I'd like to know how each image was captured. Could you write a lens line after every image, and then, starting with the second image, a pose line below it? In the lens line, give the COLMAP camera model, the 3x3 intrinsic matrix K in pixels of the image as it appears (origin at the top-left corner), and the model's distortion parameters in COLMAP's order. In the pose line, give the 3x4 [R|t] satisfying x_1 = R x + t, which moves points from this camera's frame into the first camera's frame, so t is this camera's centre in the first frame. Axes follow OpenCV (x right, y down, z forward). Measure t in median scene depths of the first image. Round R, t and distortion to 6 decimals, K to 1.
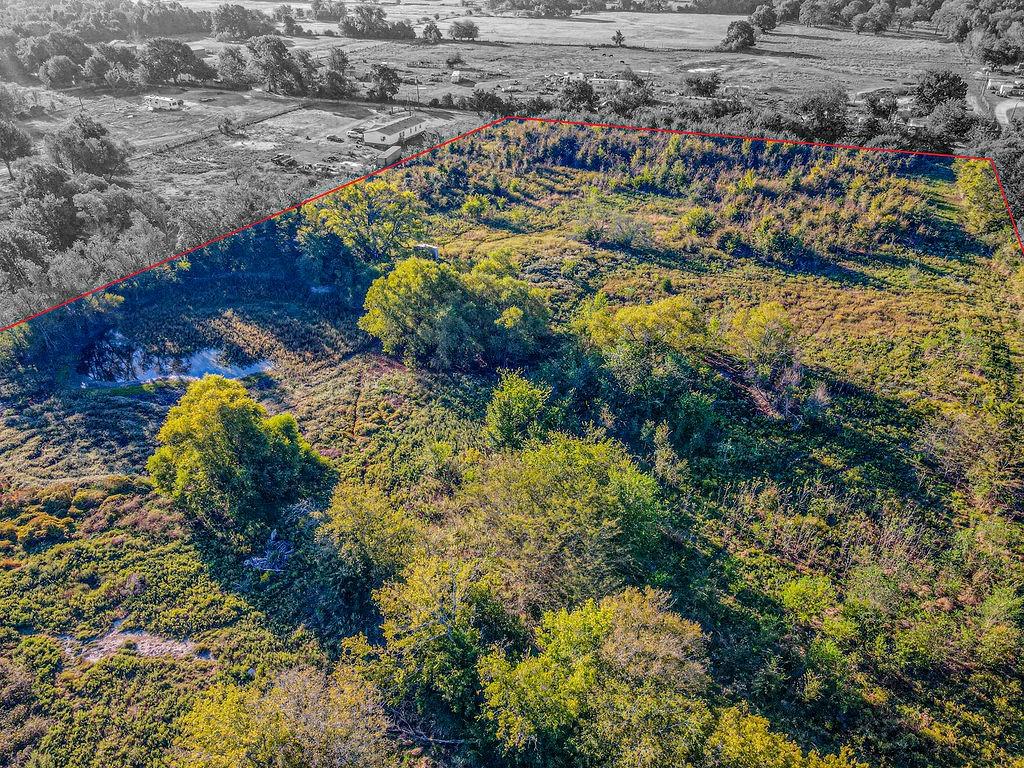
lens RADIAL K [[746.7, 0, 509.4], [0, 746.7, 388.5], [0, 0, 1]] dist [0.025316, -0.006671]
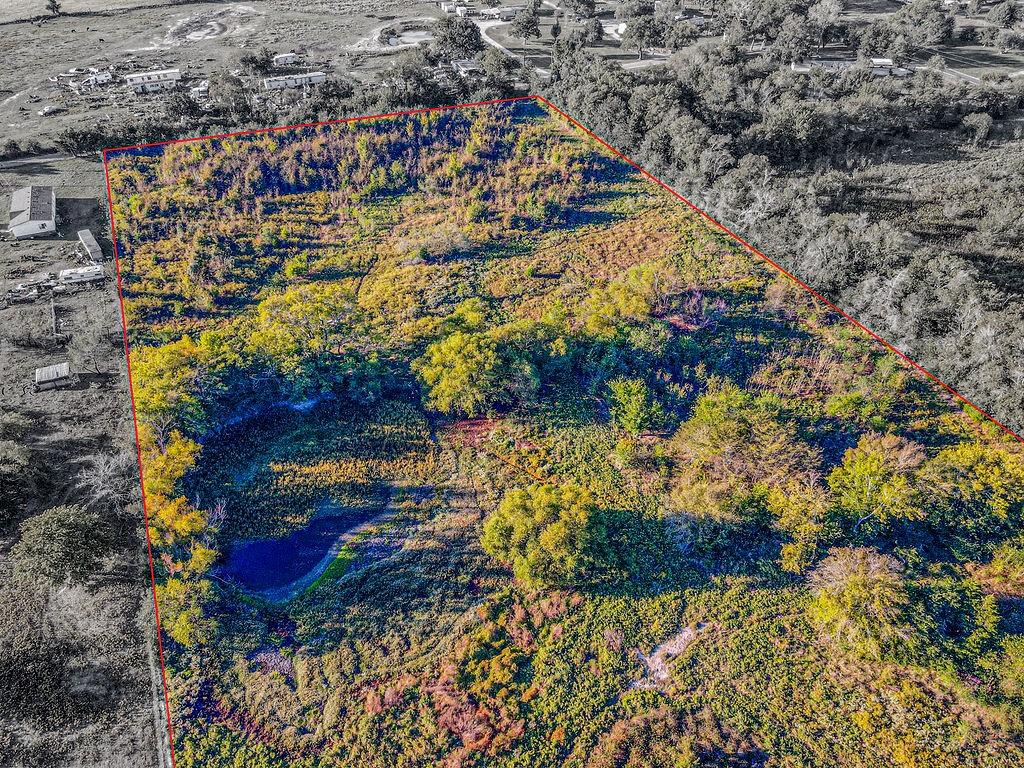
lens RADIAL K [[746.7, 0, 510.4], [0, 746.7, 384.3], [0, 0, 1]] dist [0.025316, -0.006671]
pose [[0.666537, -0.475799, 0.573884, -0.794270], [0.394140, 0.878354, 0.270457, -0.400431], [-0.632757, 0.045921, 0.772988, 0.010291]]
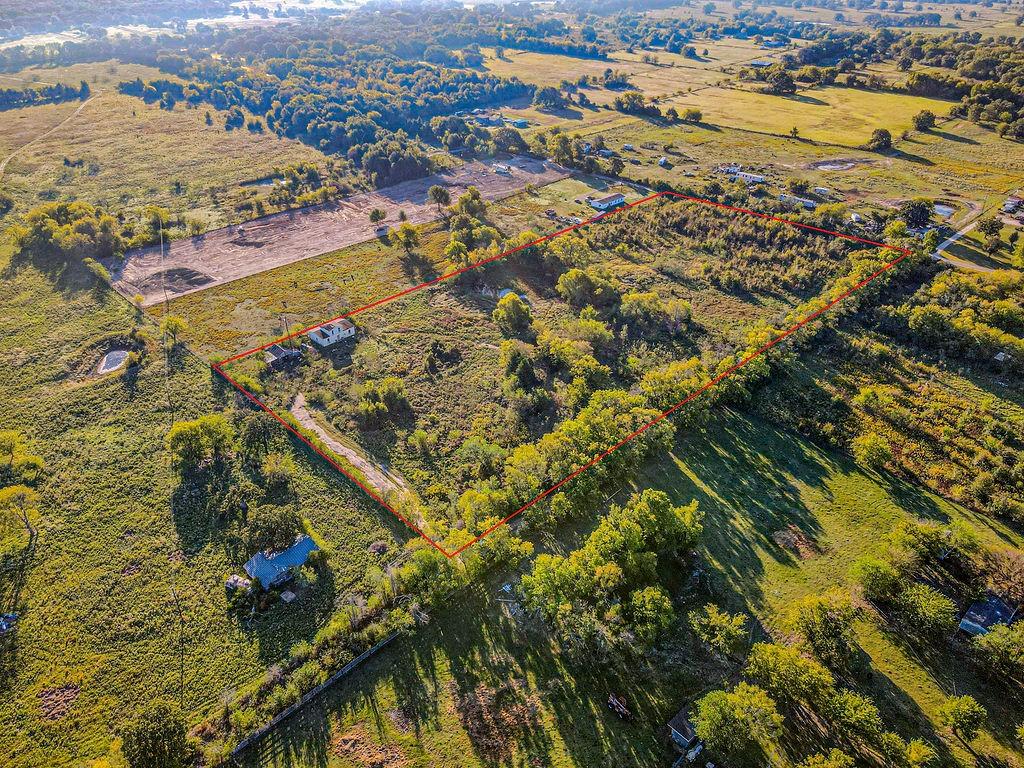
lens RADIAL K [[746.7, 0, 504.3], [0, 746.7, 380.2], [0, 0, 1]] dist [0.025316, -0.006671]
pose [[0.927616, 0.184665, -0.324695, 0.684100], [-0.185008, 0.982276, 0.030108, 0.239273], [0.324499, 0.032143, 0.945340, -2.001702]]
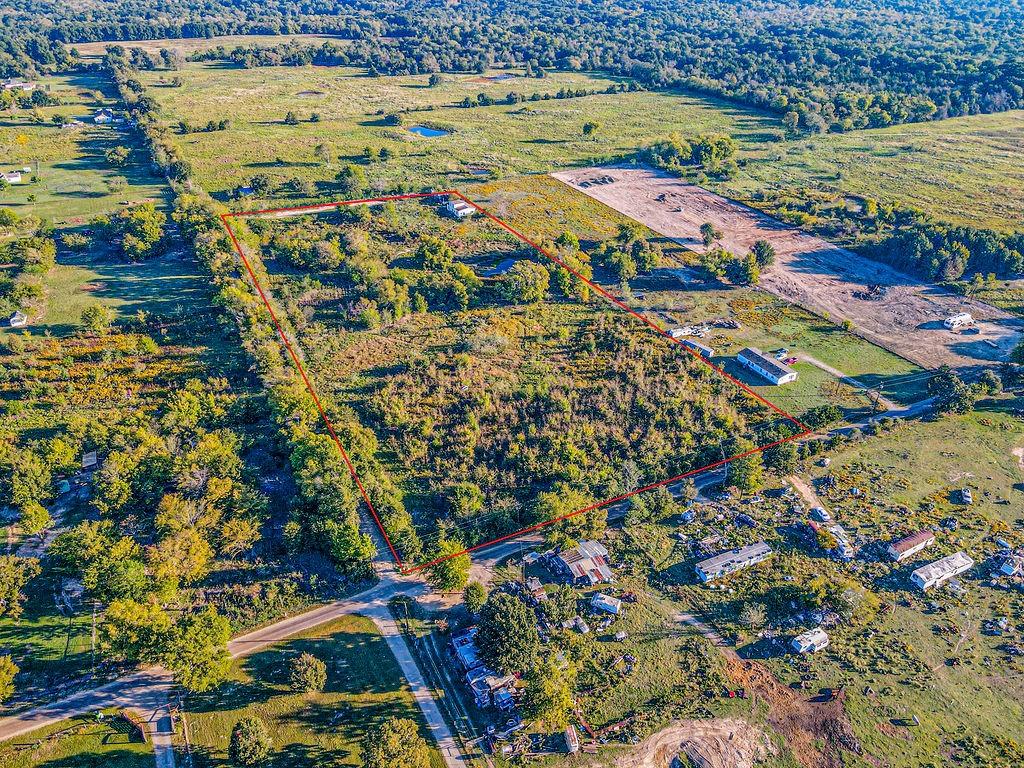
lens RADIAL K [[746.7, 0, 503.6], [0, 746.7, 384.1], [0, 0, 1]] dist [0.025316, -0.006671]
pose [[-0.625450, 0.409457, -0.664197, 2.020994], [-0.409692, 0.552126, 0.726161, -2.217270], [0.664052, 0.726293, -0.177576, 2.005528]]
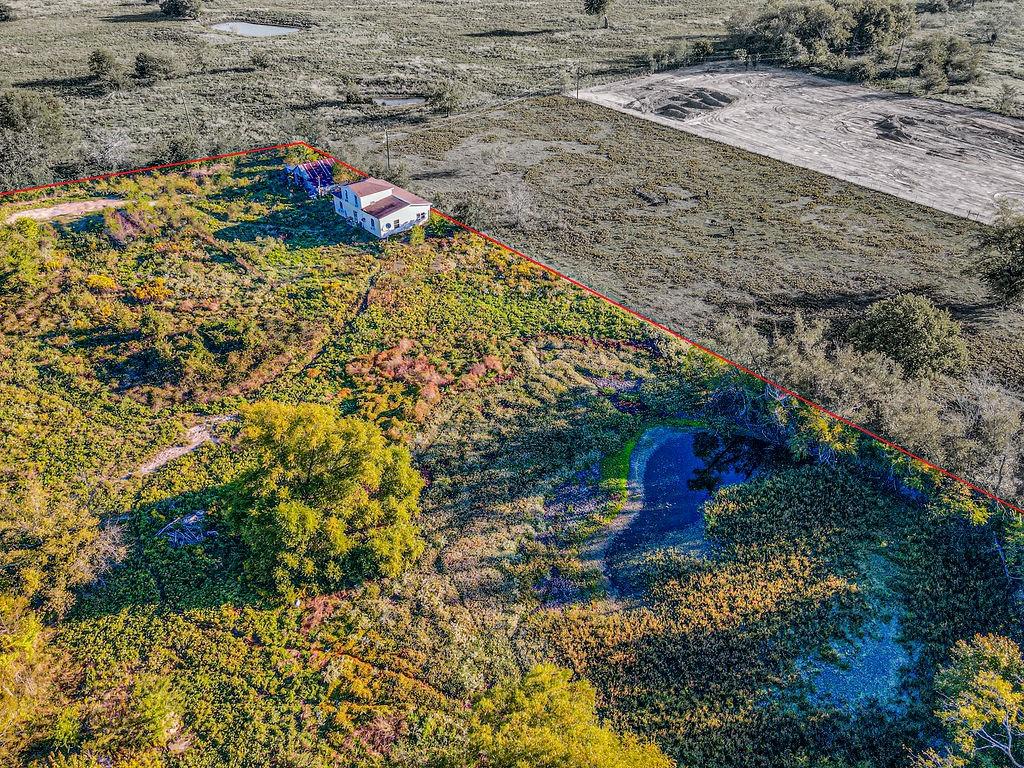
lens RADIAL K [[746.7, 0, 508.7], [0, 746.7, 386.0], [0, 0, 1]] dist [0.025316, -0.006671]
pose [[-0.460459, 0.513950, -0.723763, 0.072613], [-0.459023, 0.560011, 0.689700, -0.519331], [0.759787, 0.649802, -0.021947, 0.840005]]
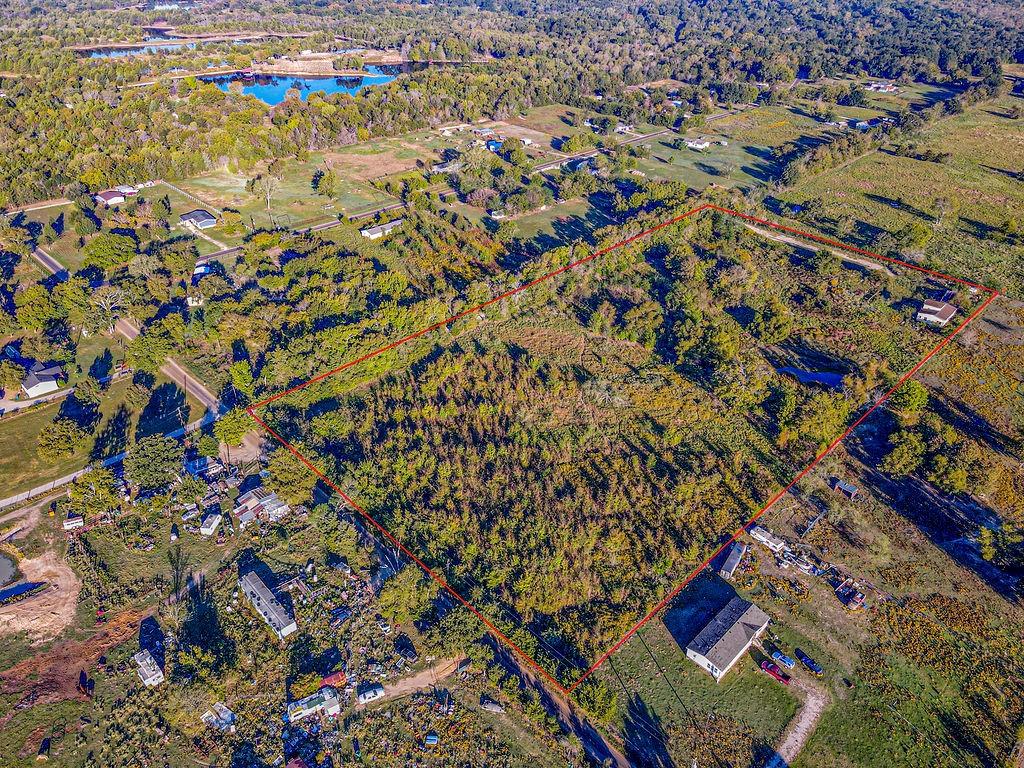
lens RADIAL K [[746.7, 0, 506.6], [0, 746.7, 383.2], [0, 0, 1]] dist [0.025316, -0.006671]
pose [[-0.930238, -0.199630, 0.307904, -0.267399], [0.182428, 0.476458, 0.860063, -2.477994], [-0.318398, 0.856234, -0.406801, 2.451050]]
